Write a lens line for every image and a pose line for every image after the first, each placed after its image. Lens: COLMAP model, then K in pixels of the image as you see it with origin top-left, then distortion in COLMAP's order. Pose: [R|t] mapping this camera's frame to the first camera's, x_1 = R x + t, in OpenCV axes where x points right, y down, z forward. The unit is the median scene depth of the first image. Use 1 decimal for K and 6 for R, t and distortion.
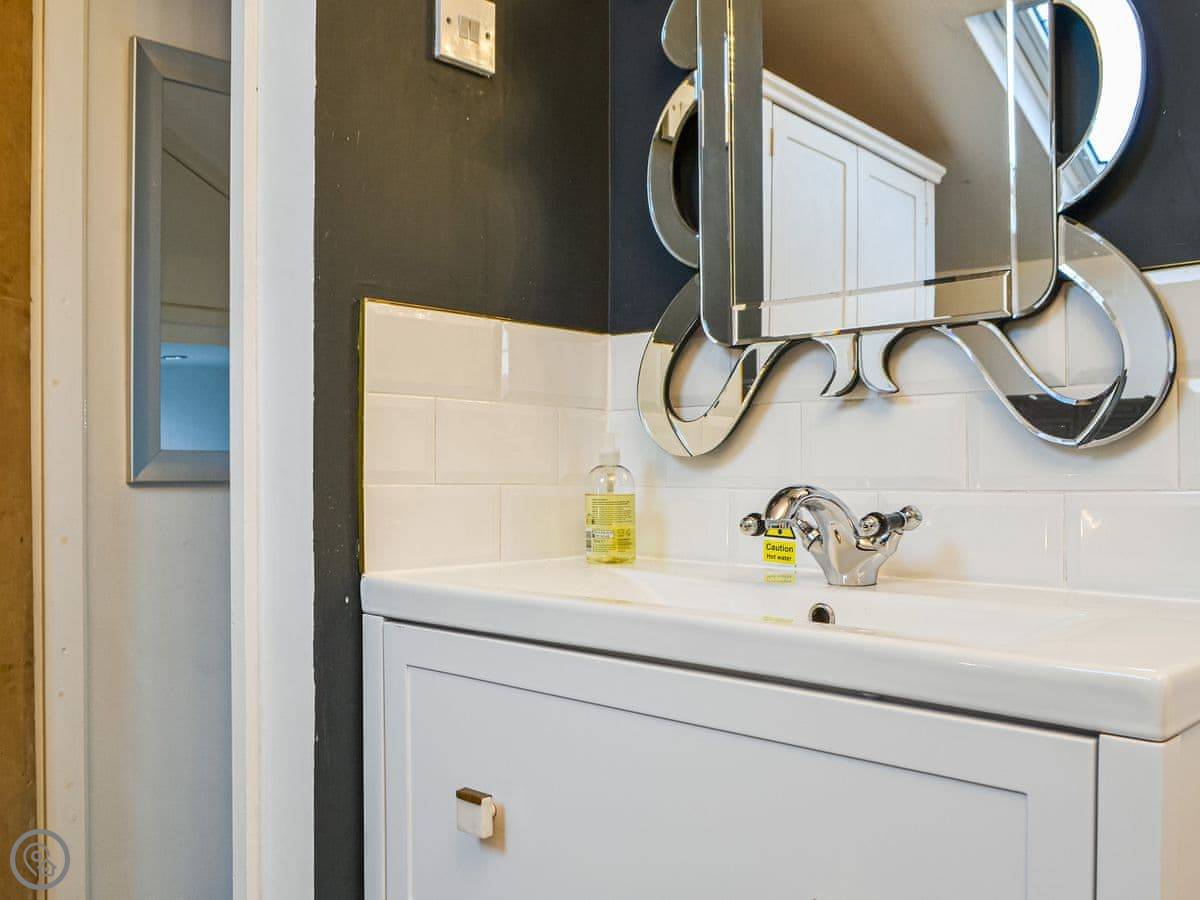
lens RADIAL K [[1215.8, 0, 600.0], [0, 1215.8, 450.0], [0, 0, 1]] dist [-0.004487, 0.017124]
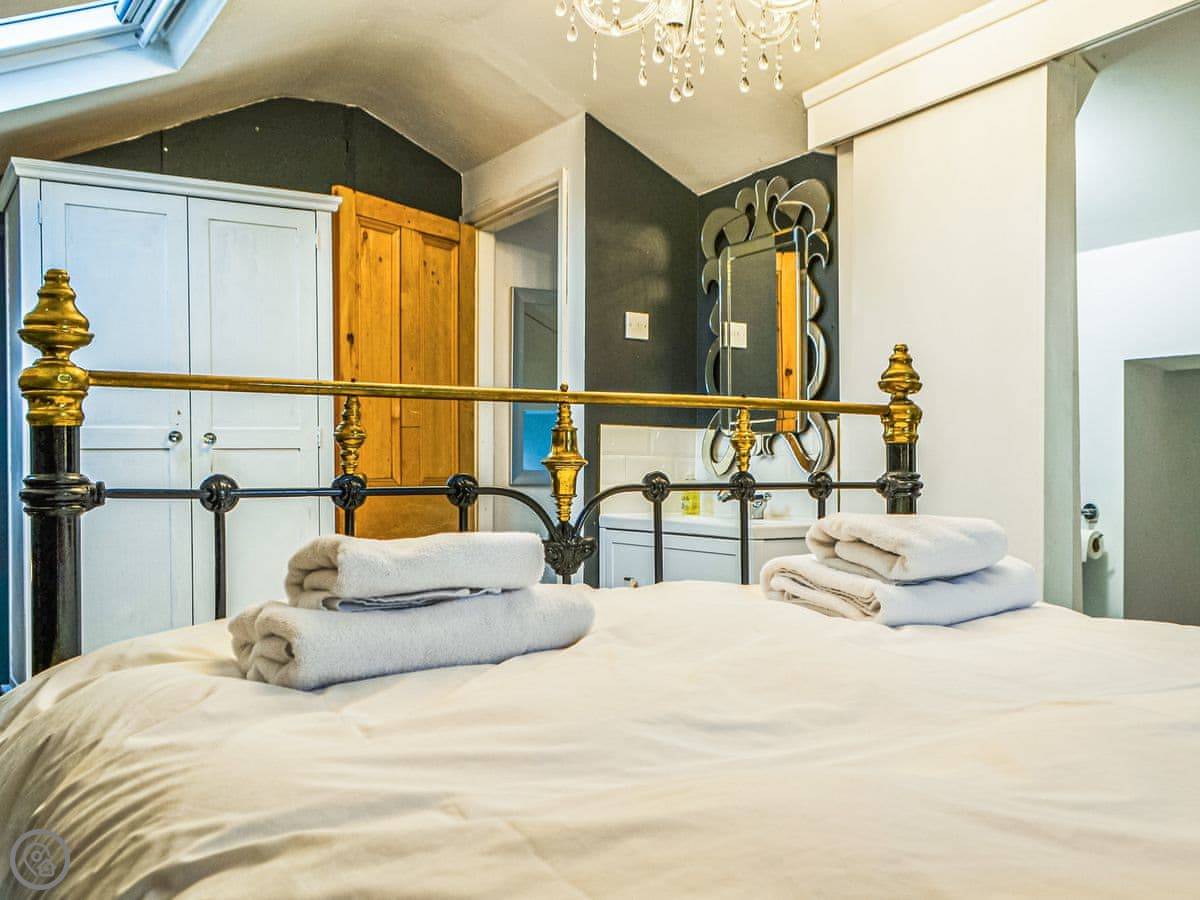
lens RADIAL K [[1215.8, 0, 600.0], [0, 1215.8, 450.0], [0, 0, 1]] dist [-0.004487, 0.017124]
pose [[0.969364, 0.011628, -0.245353, 0.481478], [-0.015737, 0.999767, -0.014793, -0.008643], [0.245124, 0.018201, 0.969321, -1.702271]]
